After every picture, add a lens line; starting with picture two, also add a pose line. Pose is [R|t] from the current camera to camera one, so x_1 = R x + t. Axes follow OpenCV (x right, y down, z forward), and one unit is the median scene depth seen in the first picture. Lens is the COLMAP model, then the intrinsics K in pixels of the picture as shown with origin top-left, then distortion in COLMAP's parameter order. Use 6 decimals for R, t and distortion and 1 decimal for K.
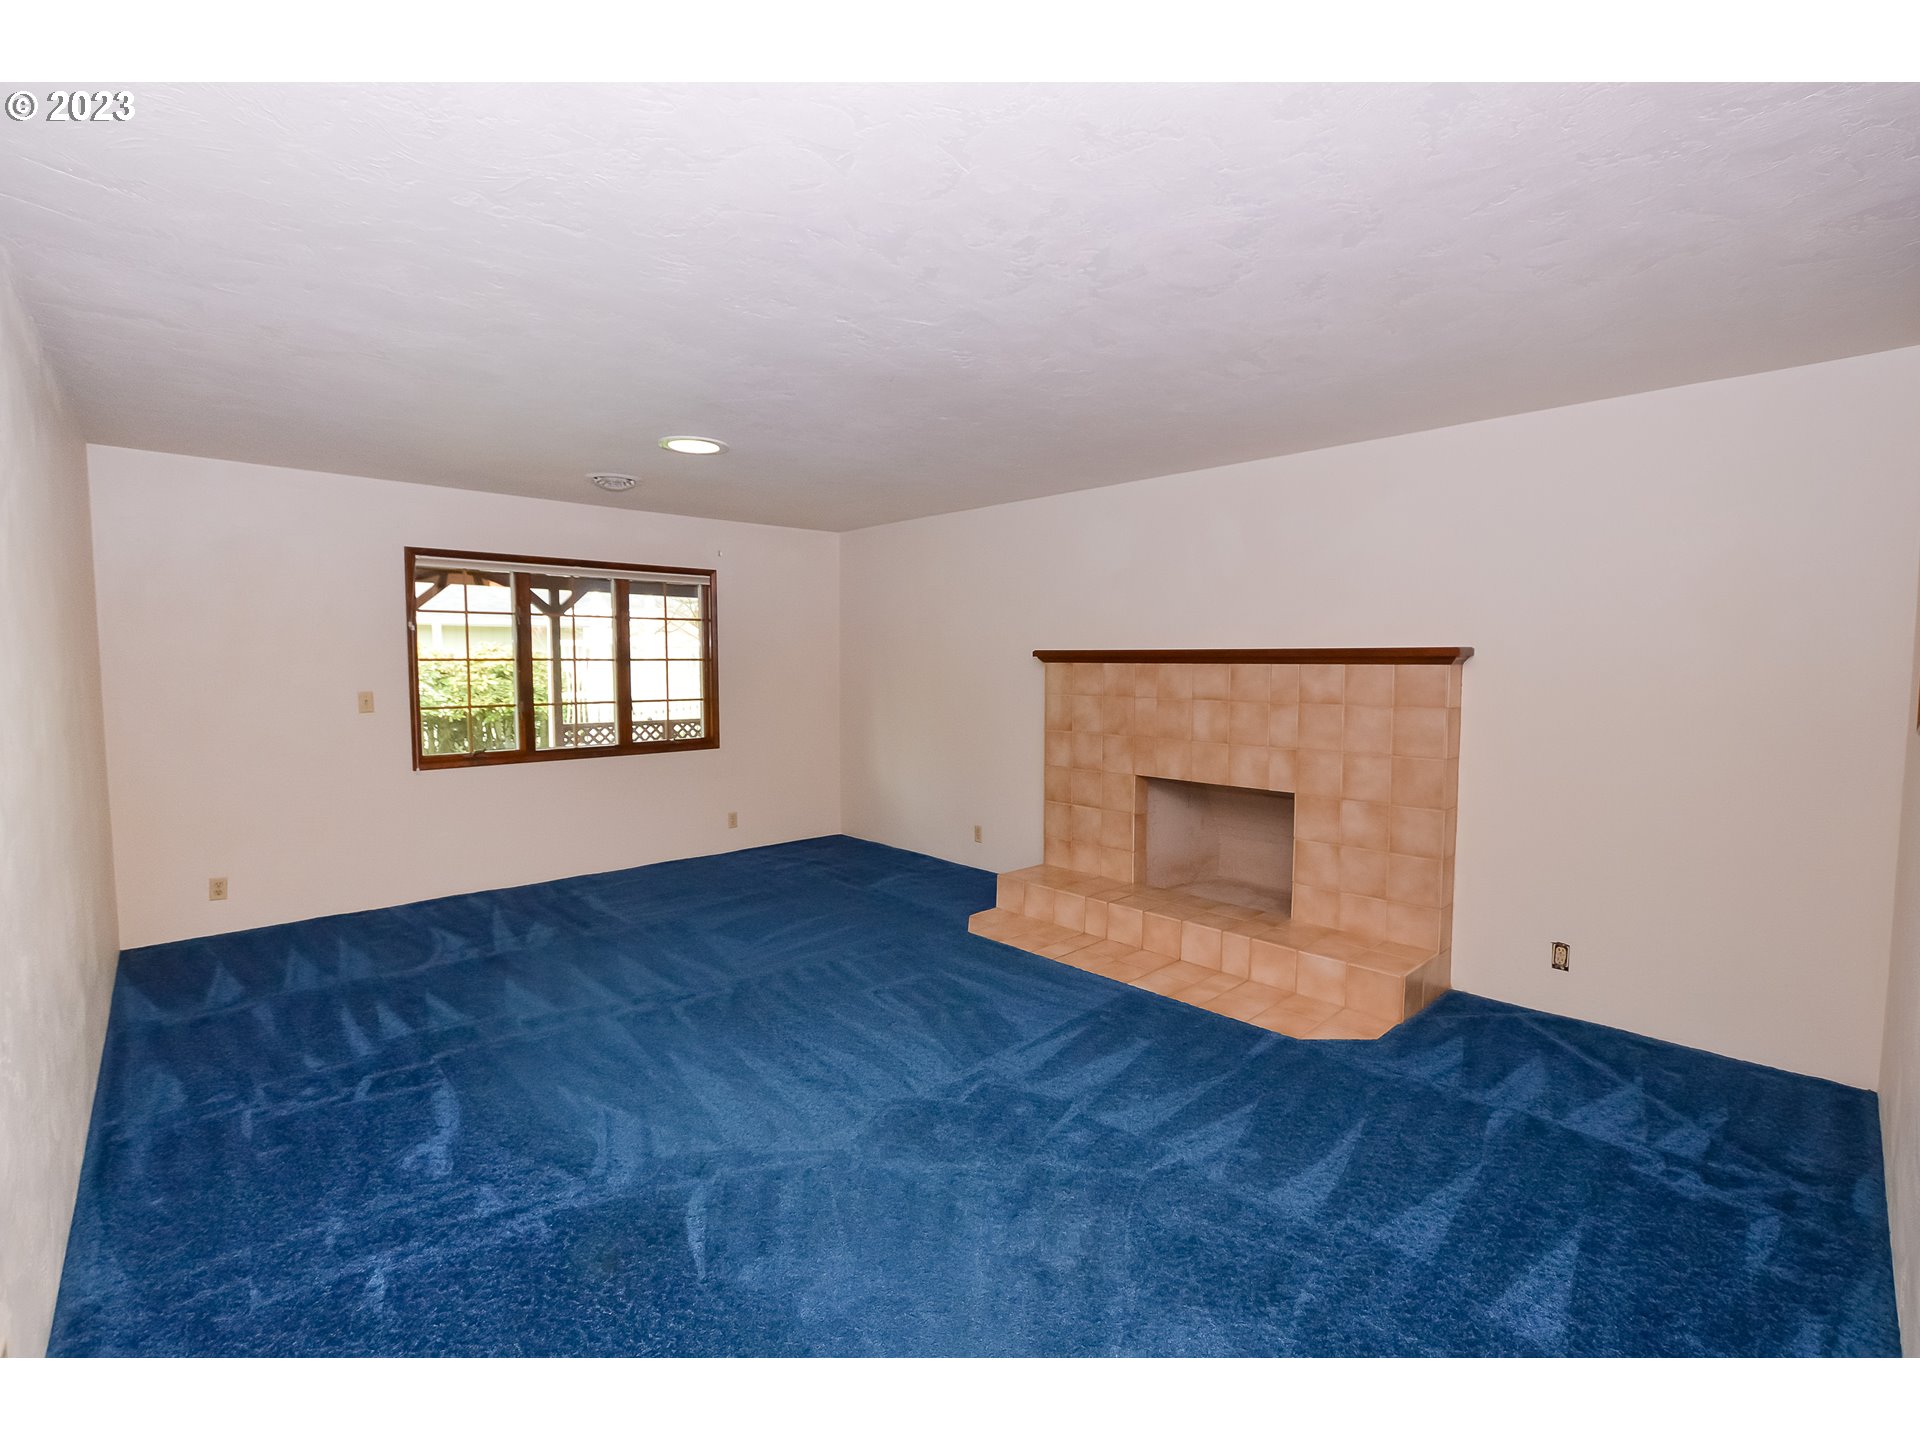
lens RADIAL K [[864.9, 0, 970.2], [0, 864.9, 716.1], [0, 0, 1]] dist [-0.036450, 0.006835]
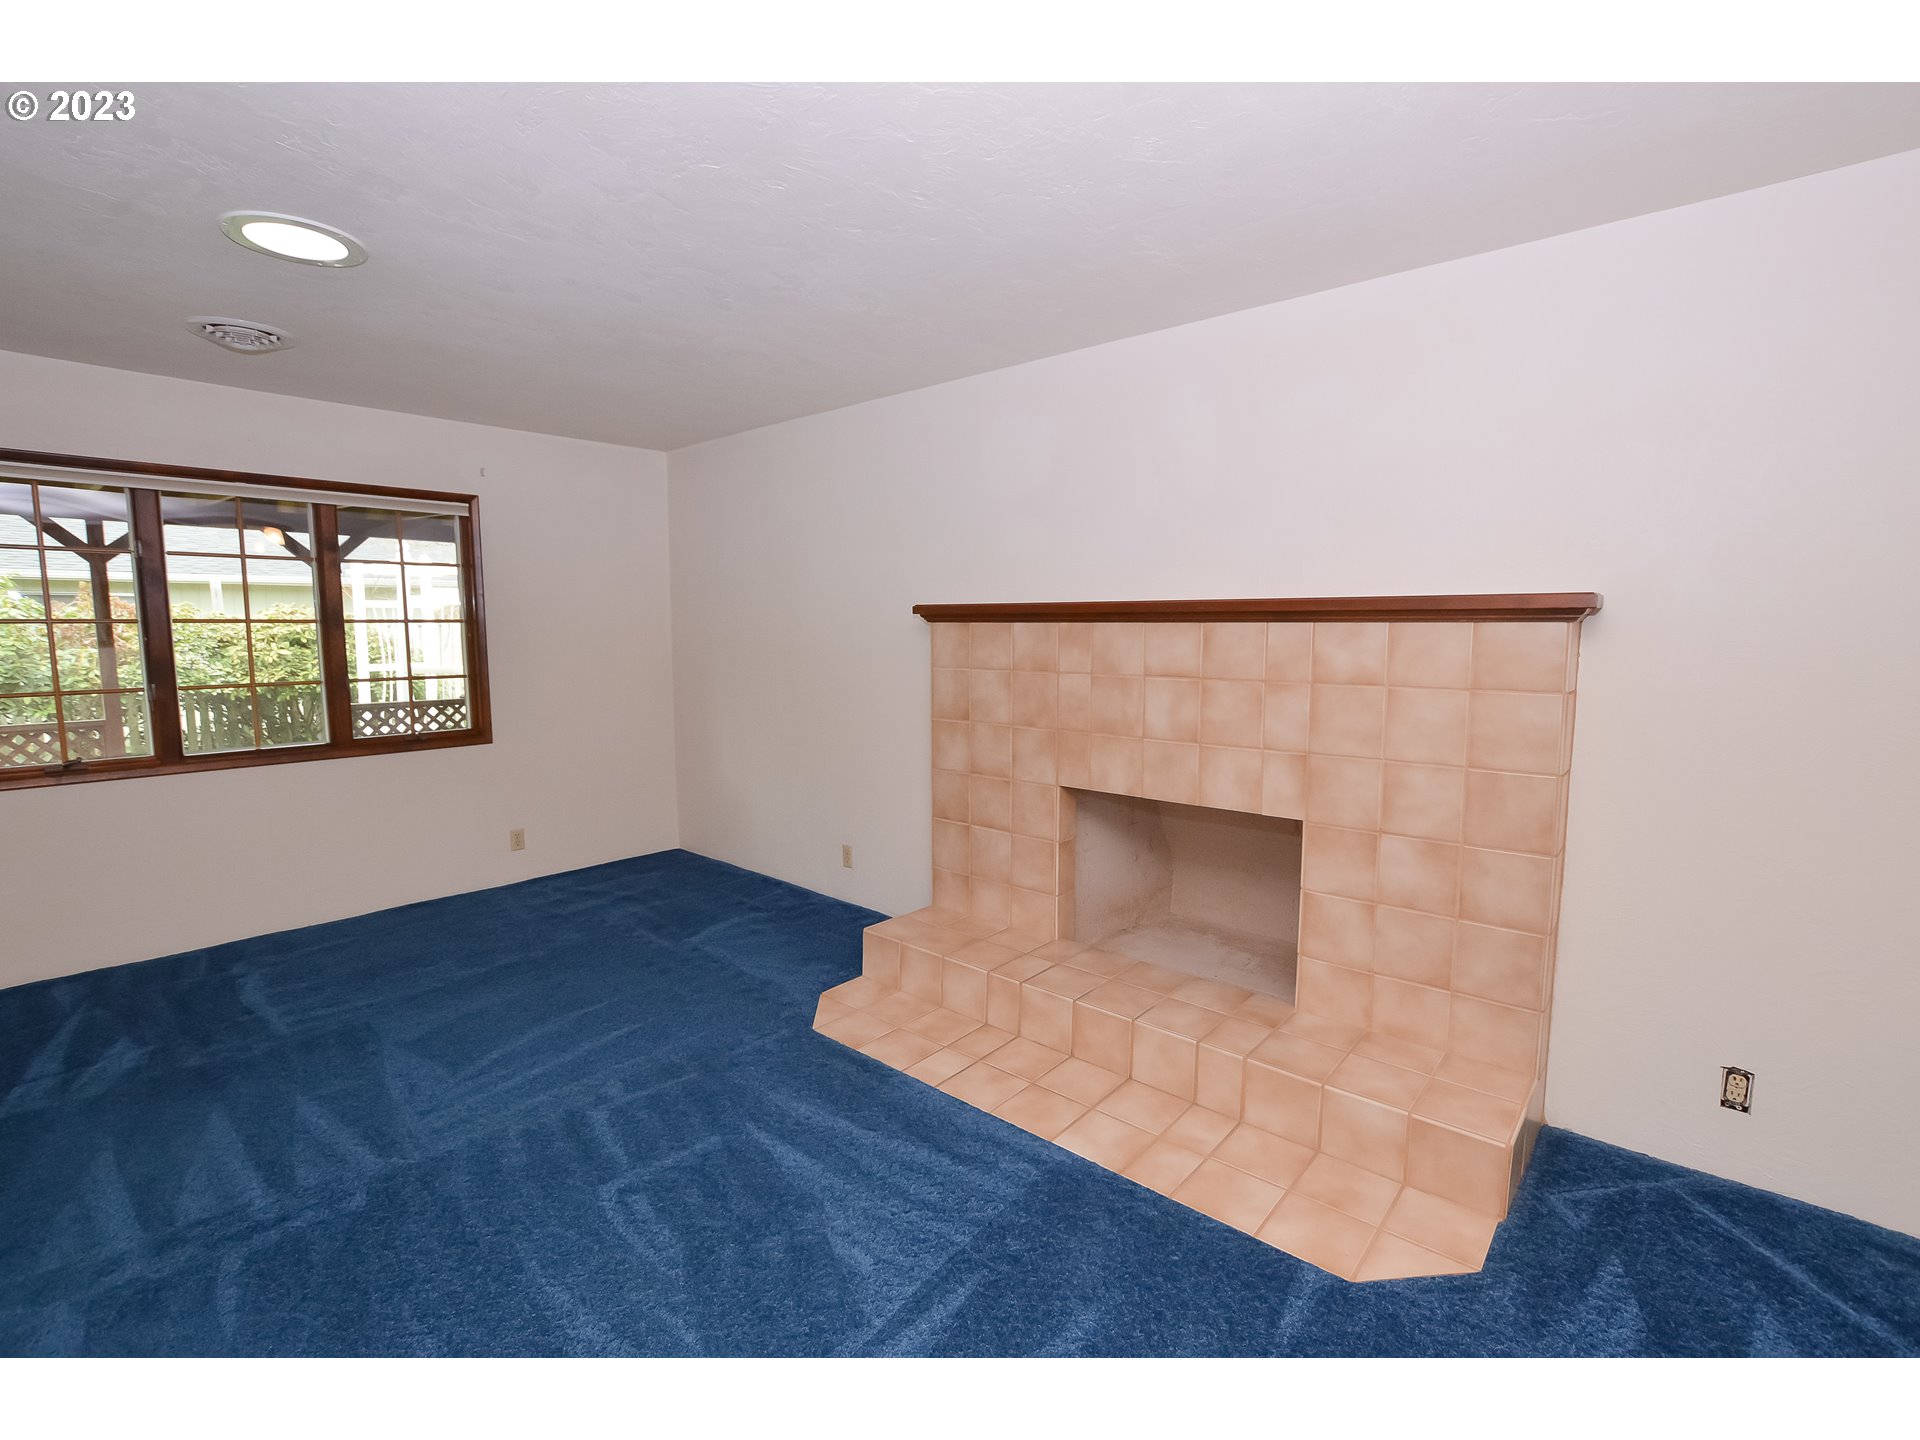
lens RADIAL K [[864.9, 0, 970.2], [0, 864.9, 716.1], [0, 0, 1]] dist [-0.036450, 0.006835]
pose [[0.995382, -0.011453, 0.095311, 0.056312], [0.007616, 0.999149, 0.040527, -0.015733], [-0.095694, -0.039614, 0.994622, 0.330392]]
